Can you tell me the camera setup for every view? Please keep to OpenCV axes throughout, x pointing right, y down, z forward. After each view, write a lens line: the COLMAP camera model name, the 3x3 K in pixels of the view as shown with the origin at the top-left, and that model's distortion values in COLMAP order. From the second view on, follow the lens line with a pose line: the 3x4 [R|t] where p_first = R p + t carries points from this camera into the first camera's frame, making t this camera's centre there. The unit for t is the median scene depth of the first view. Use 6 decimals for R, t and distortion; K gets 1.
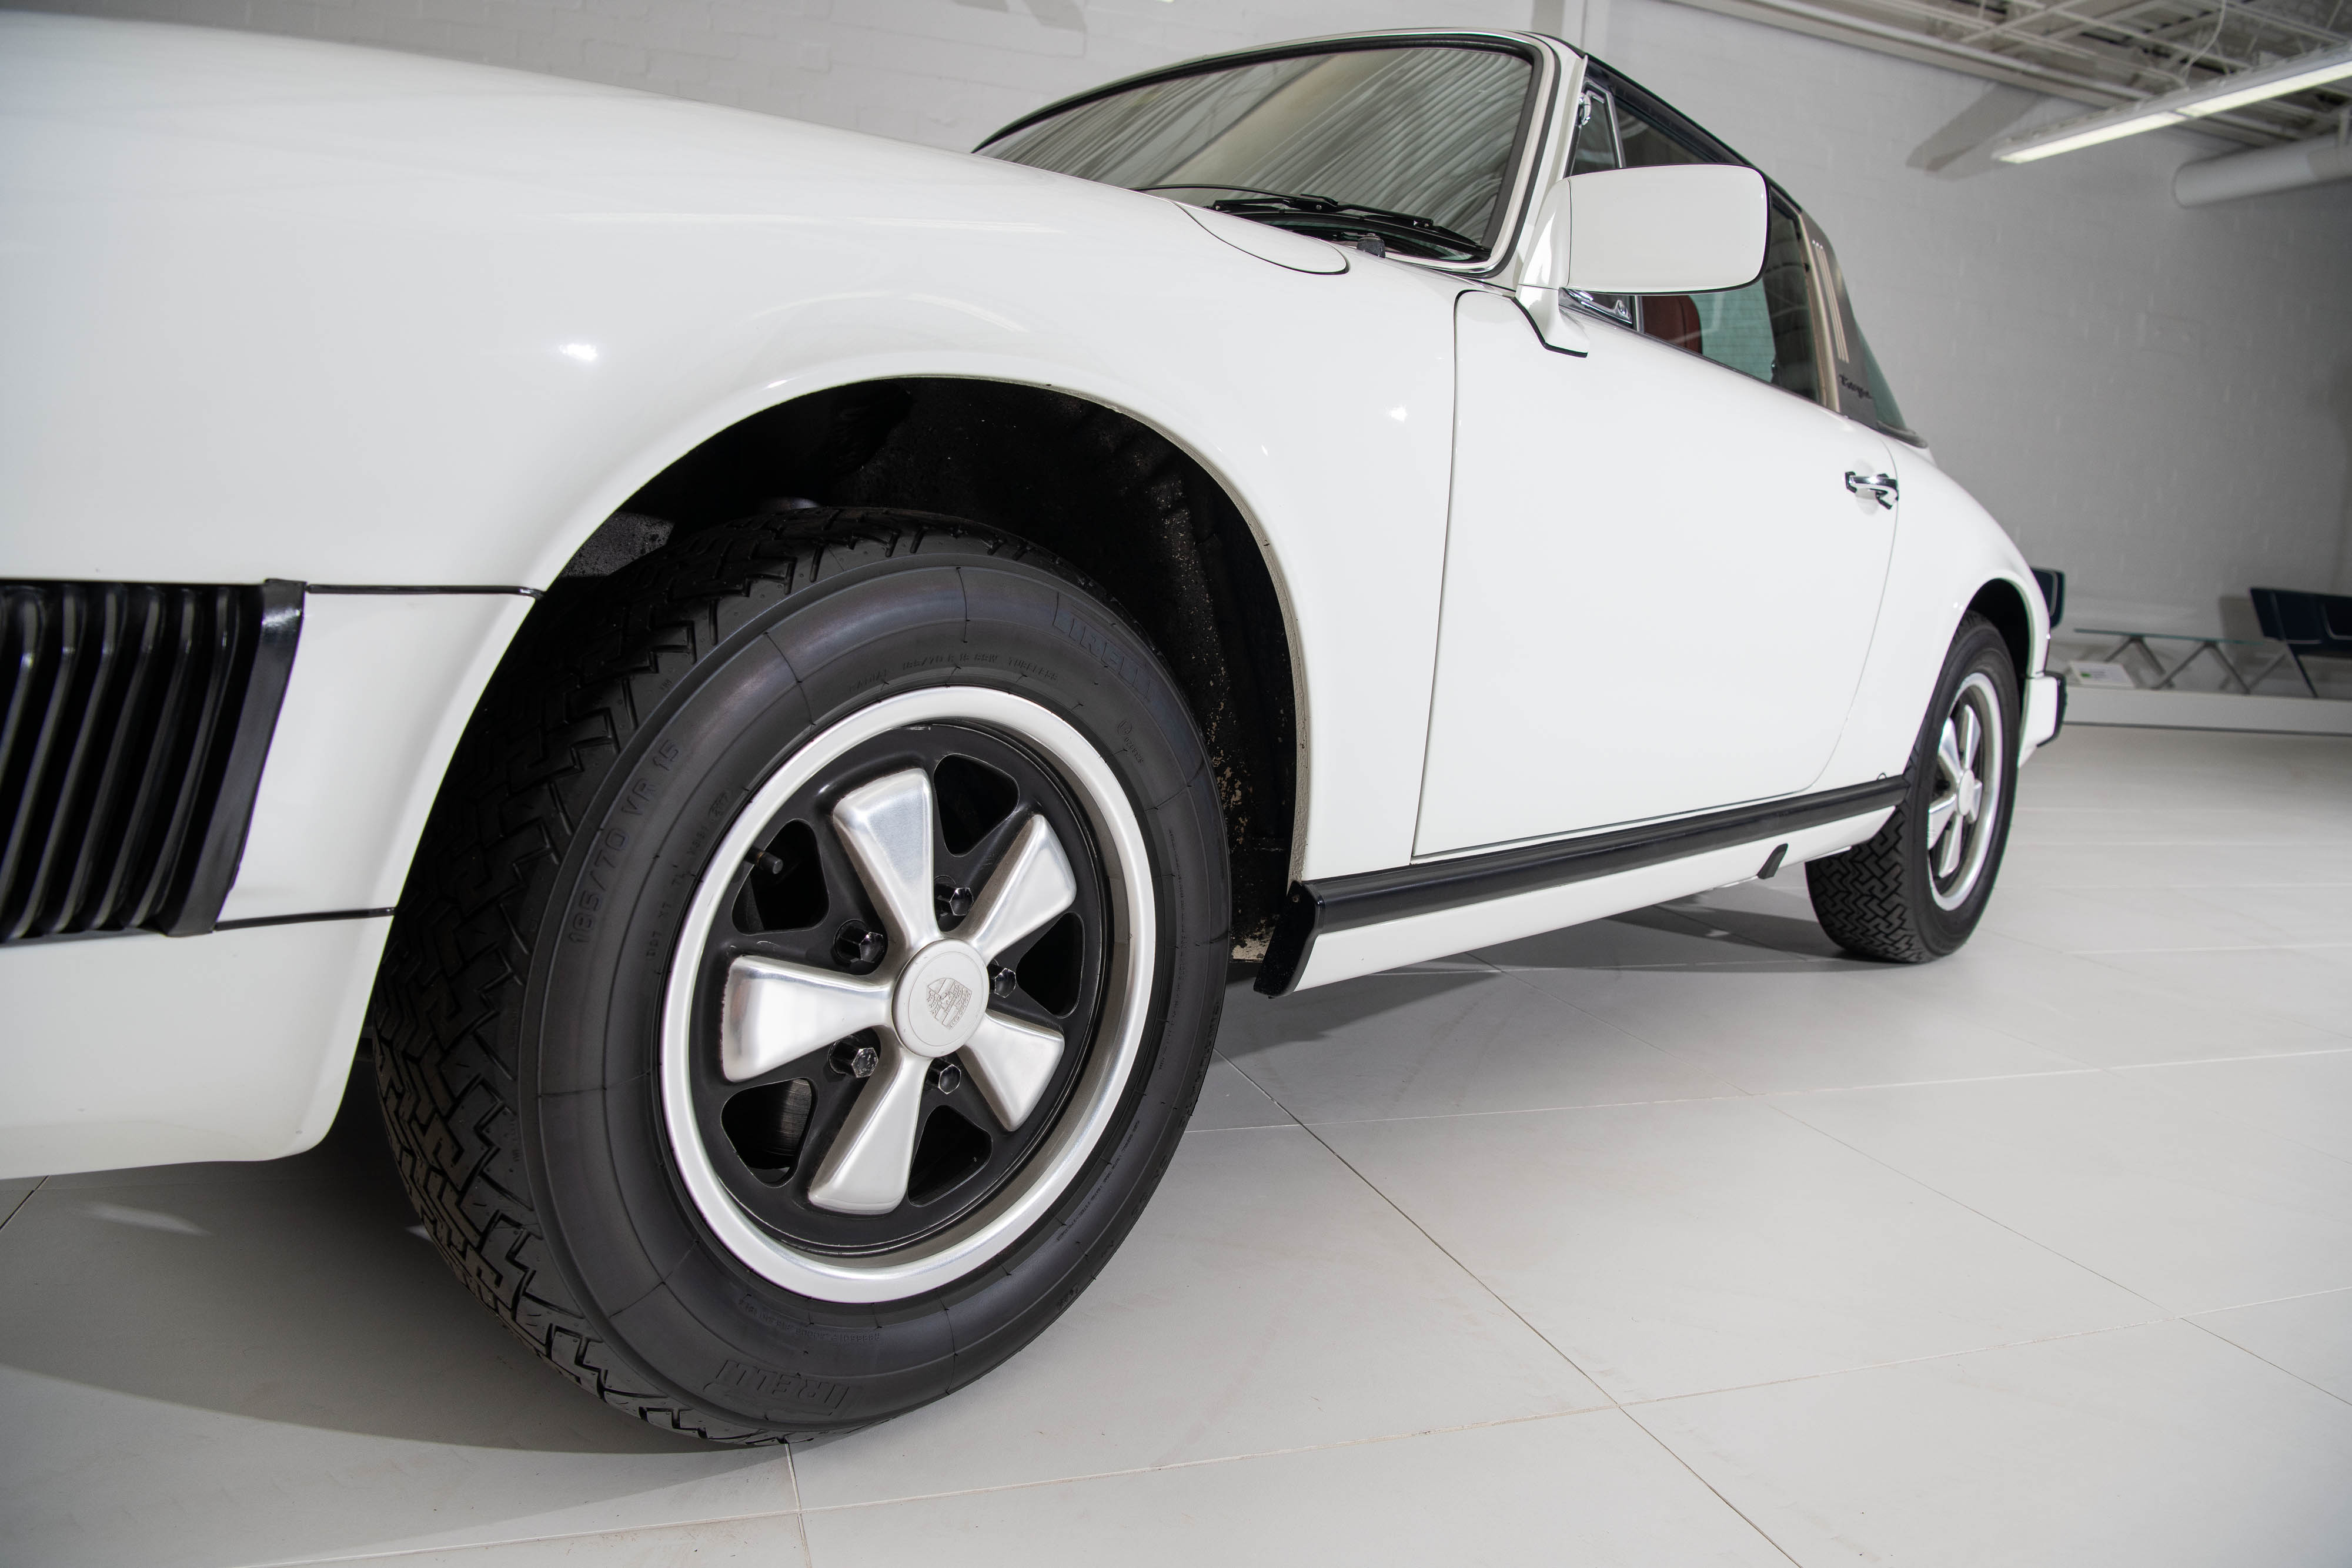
lens RADIAL K [[1580.2, 0, 1176.5], [0, 1580.2, 773.2], [0, 0, 1]] dist [-0.060534, -0.001288]
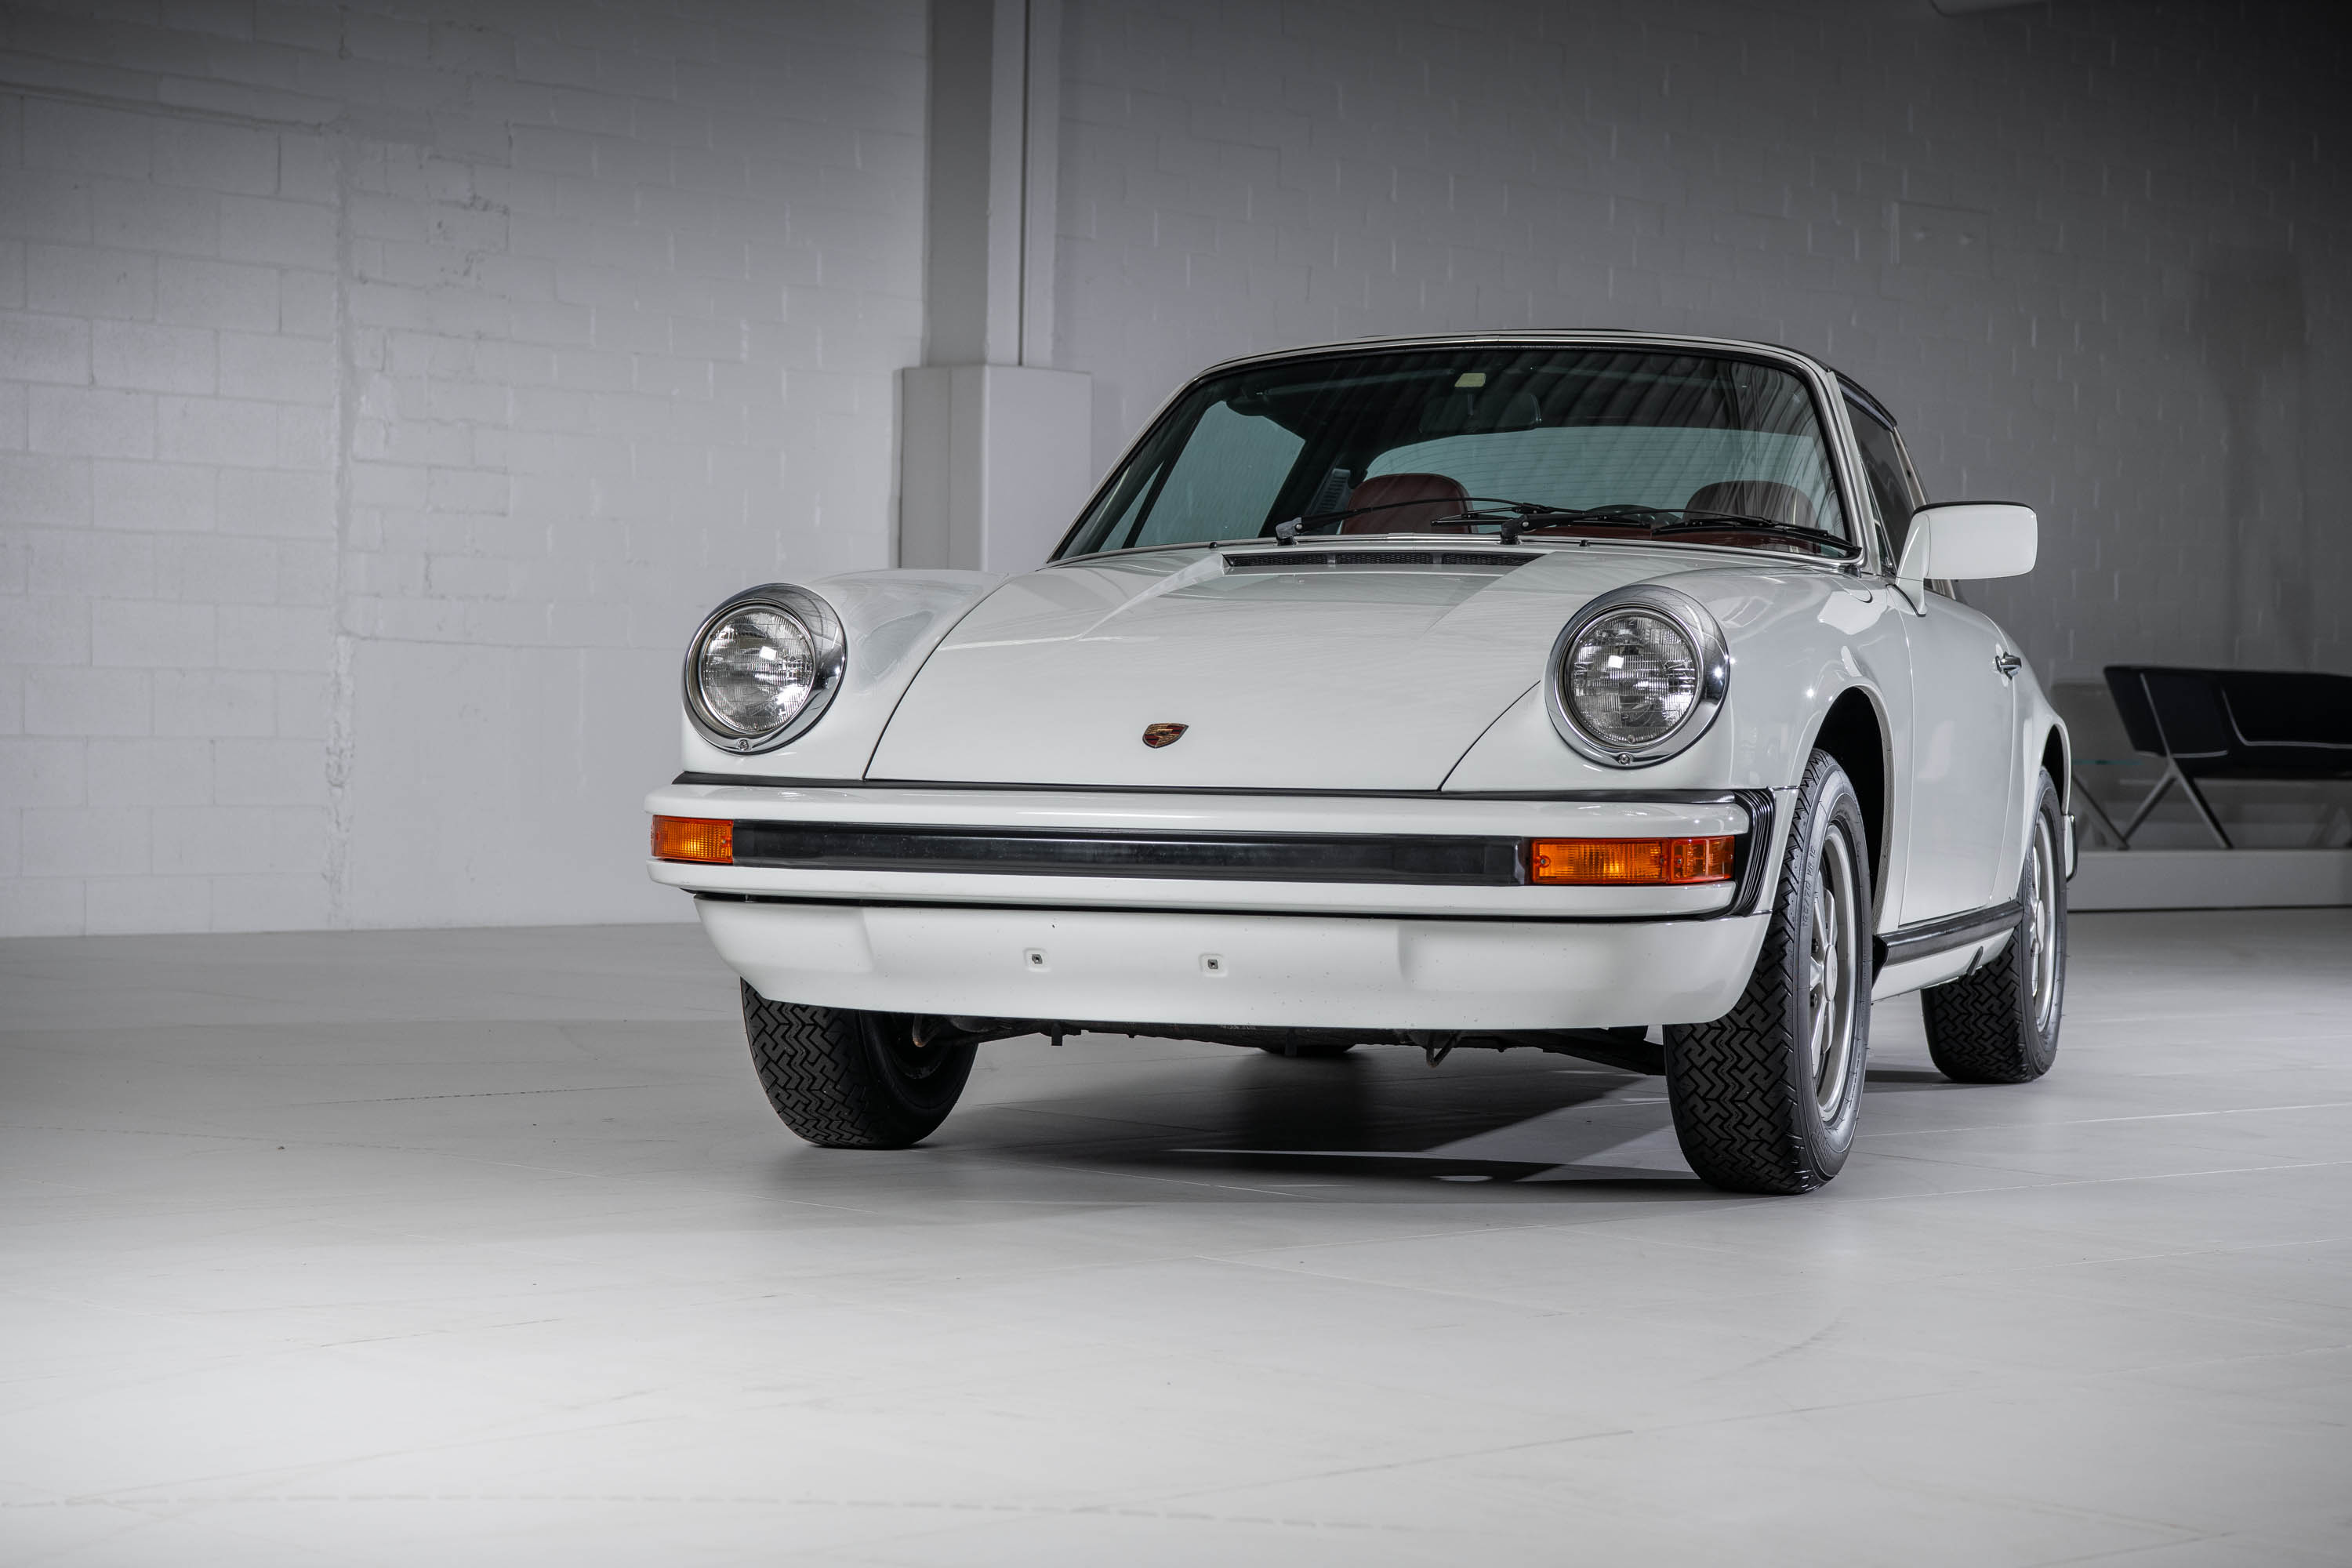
lens RADIAL K [[4402.8, 0, 1175.0], [0, 4402.8, 789.5], [0, 0, 1]] dist [0.278405, 0.000000]
pose [[0.909009, -0.052634, 0.413439, -3.064064], [0.094235, 0.992260, -0.080868, 0.267491], [-0.405983, 0.112470, 0.906933, -3.667727]]
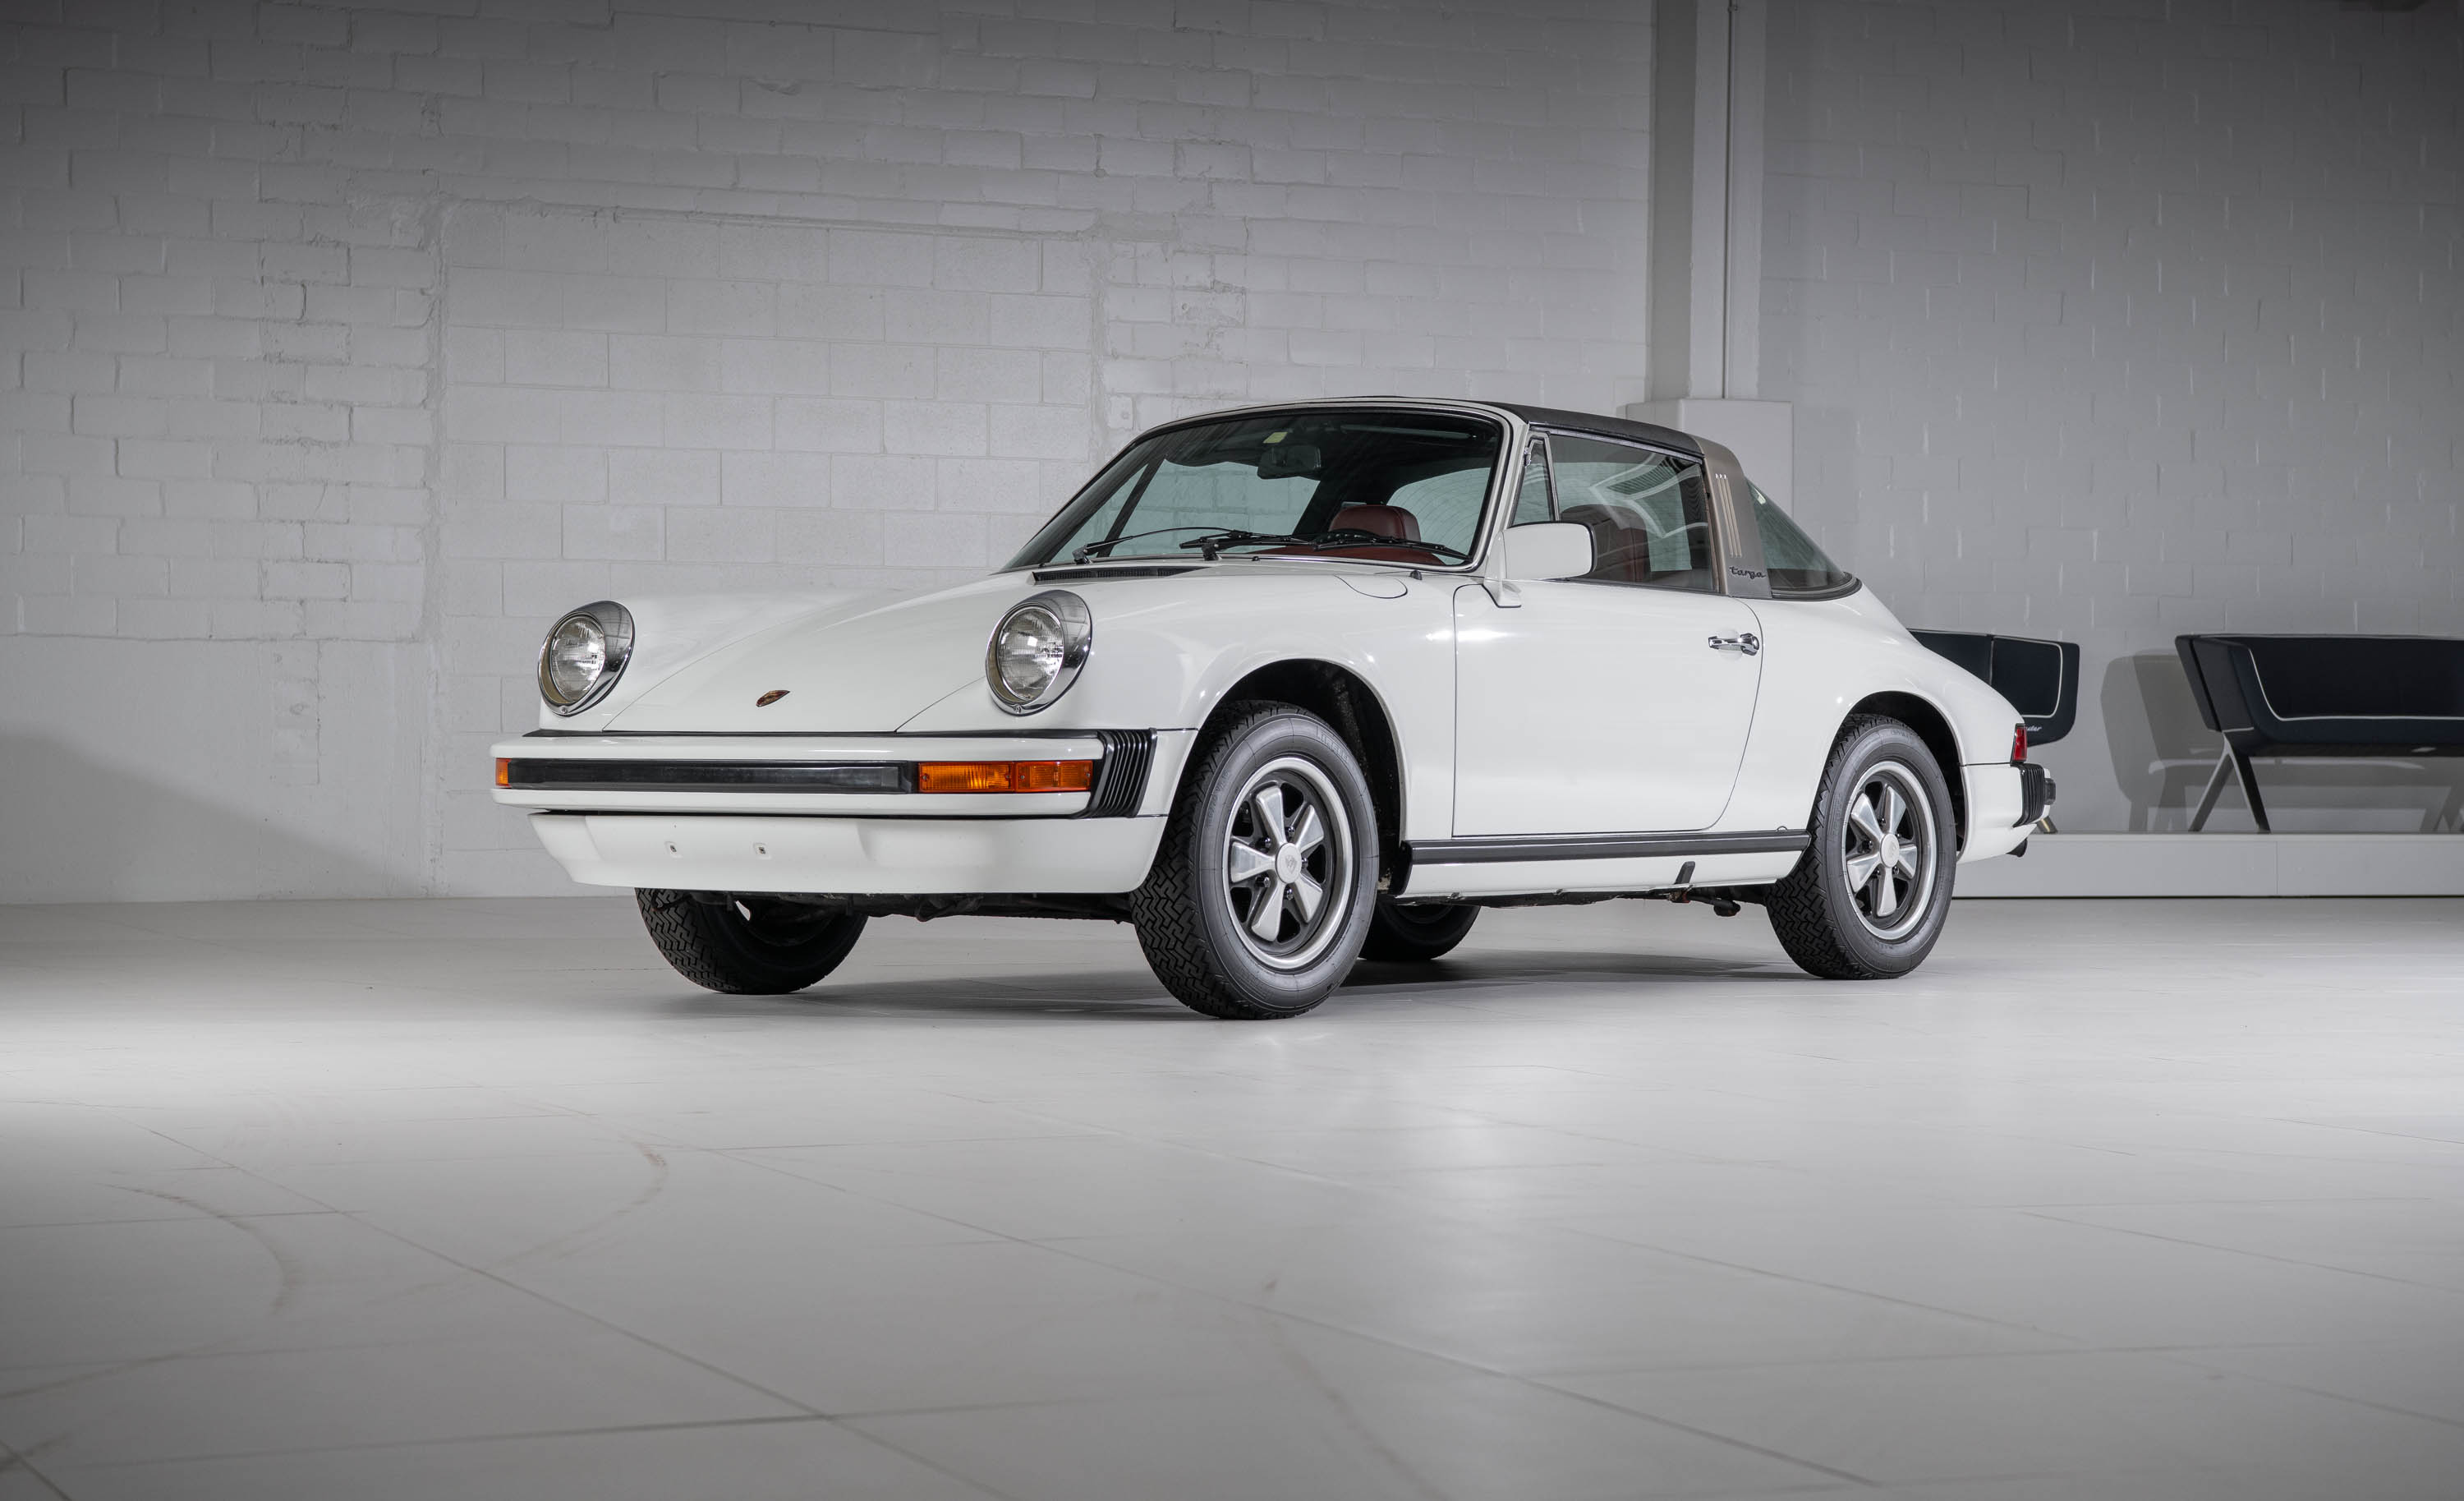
lens RADIAL K [[4644.9, 0, 1228.6], [0, 4644.9, 728.3], [0, 0, 1]] dist [0.276738, 0.000000]
pose [[0.996339, -0.056563, 0.064097, -0.728110], [0.064484, 0.989529, -0.129132, 0.913487], [-0.056122, 0.132792, 0.989554, -6.920190]]
